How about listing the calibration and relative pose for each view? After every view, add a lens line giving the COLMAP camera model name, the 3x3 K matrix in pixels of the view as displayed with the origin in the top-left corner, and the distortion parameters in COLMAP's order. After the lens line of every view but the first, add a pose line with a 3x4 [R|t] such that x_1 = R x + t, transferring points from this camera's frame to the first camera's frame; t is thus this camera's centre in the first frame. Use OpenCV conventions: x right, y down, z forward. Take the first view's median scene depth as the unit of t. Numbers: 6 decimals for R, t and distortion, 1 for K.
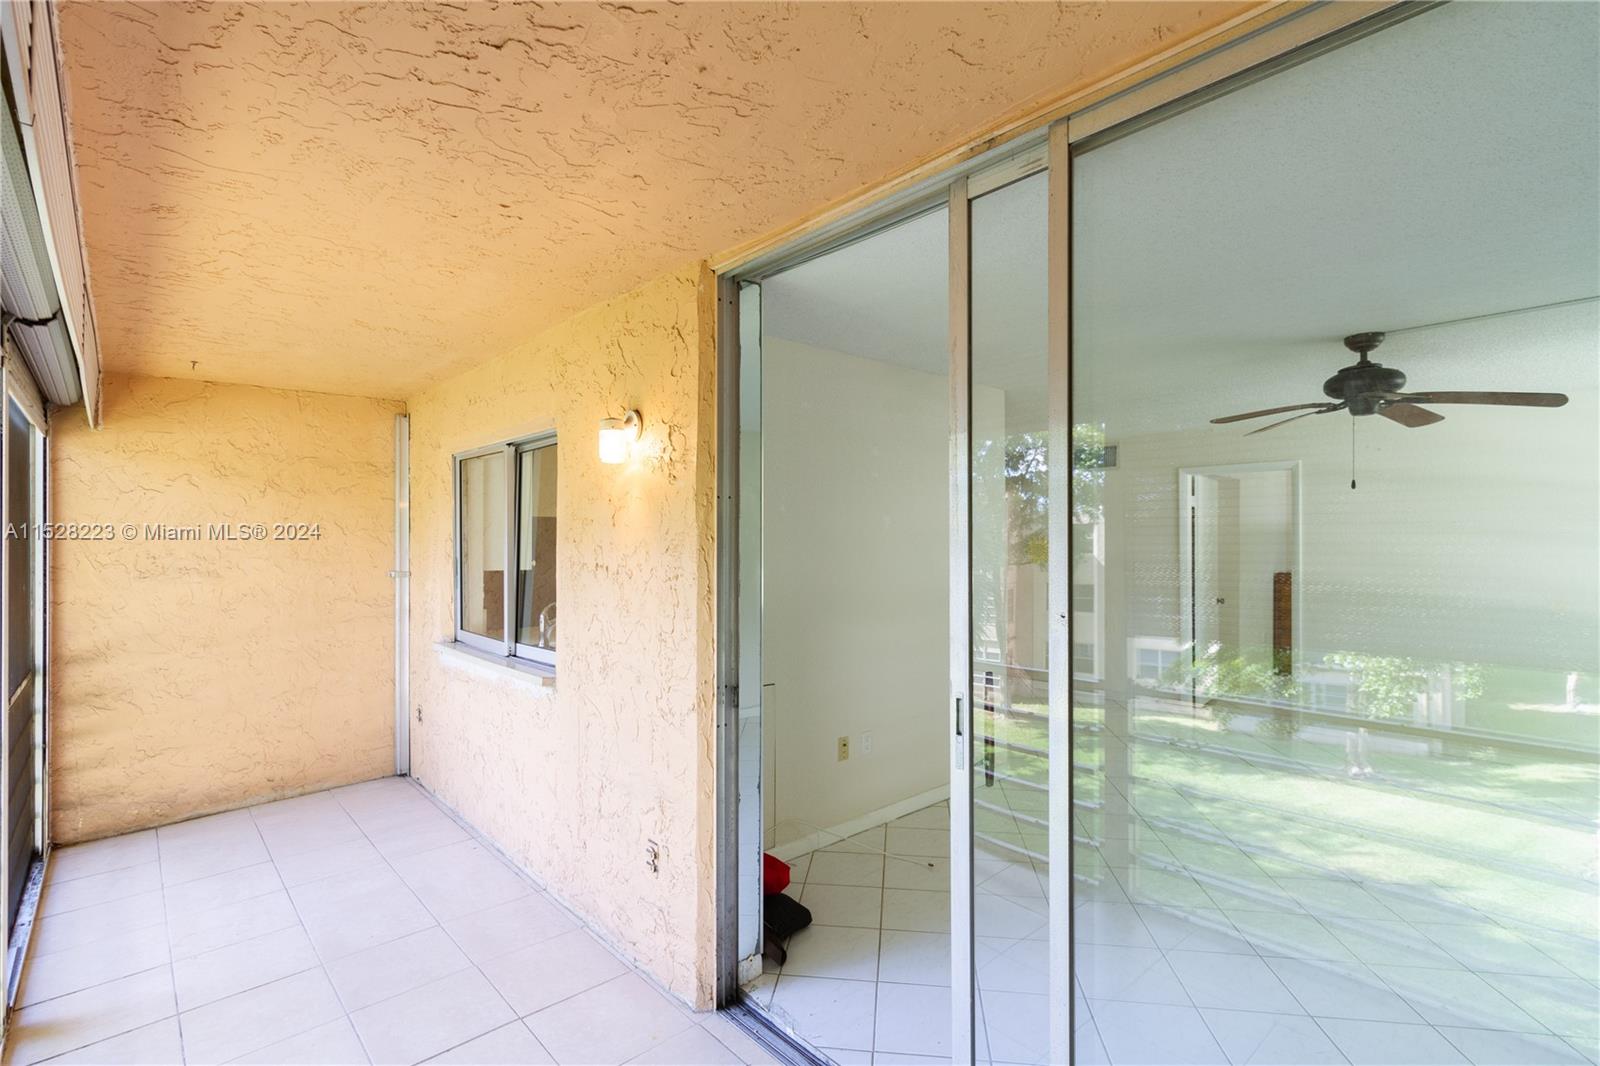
lens RADIAL K [[740.5, 0, 807.5], [0, 740.5, 530.2], [0, 0, 1]] dist [0.005787, -0.001338]
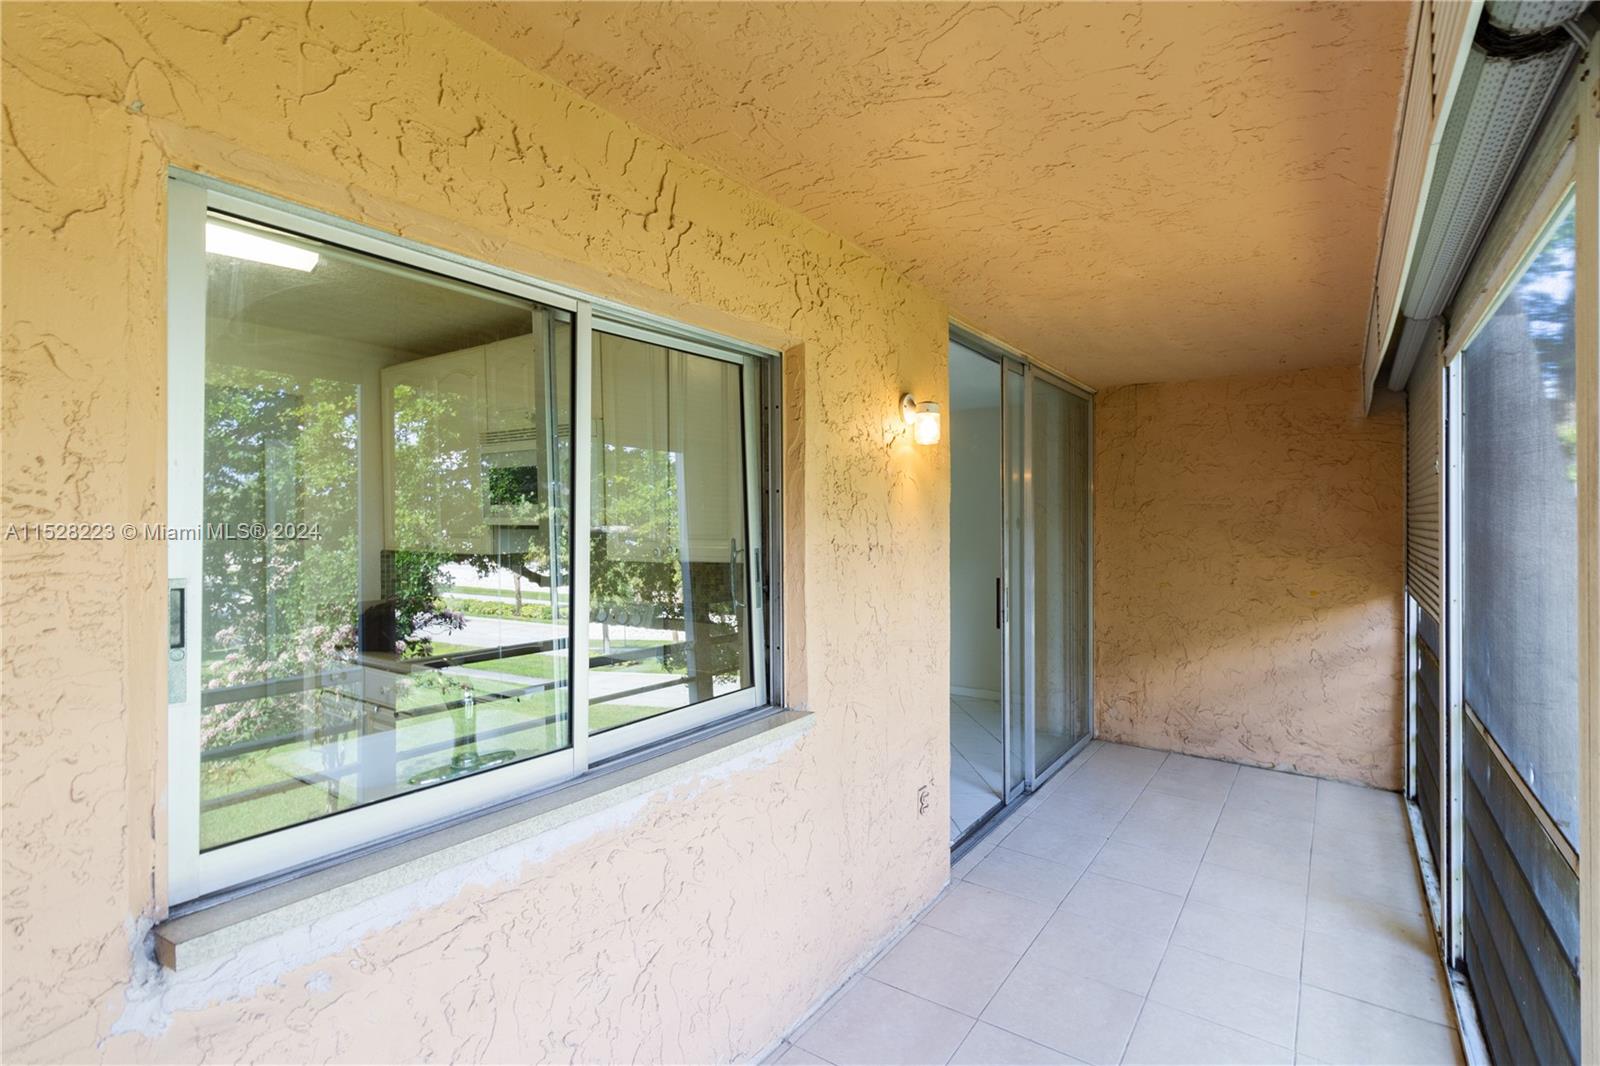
lens RADIAL K [[740.5, 0, 804.3], [0, 740.5, 529.1], [0, 0, 1]] dist [0.005787, -0.001338]
pose [[-0.202604, 0.008280, 0.979226, -1.183761], [0.003712, 0.999964, -0.007688, 0.034766], [-0.979254, 0.002077, -0.202627, 1.303577]]
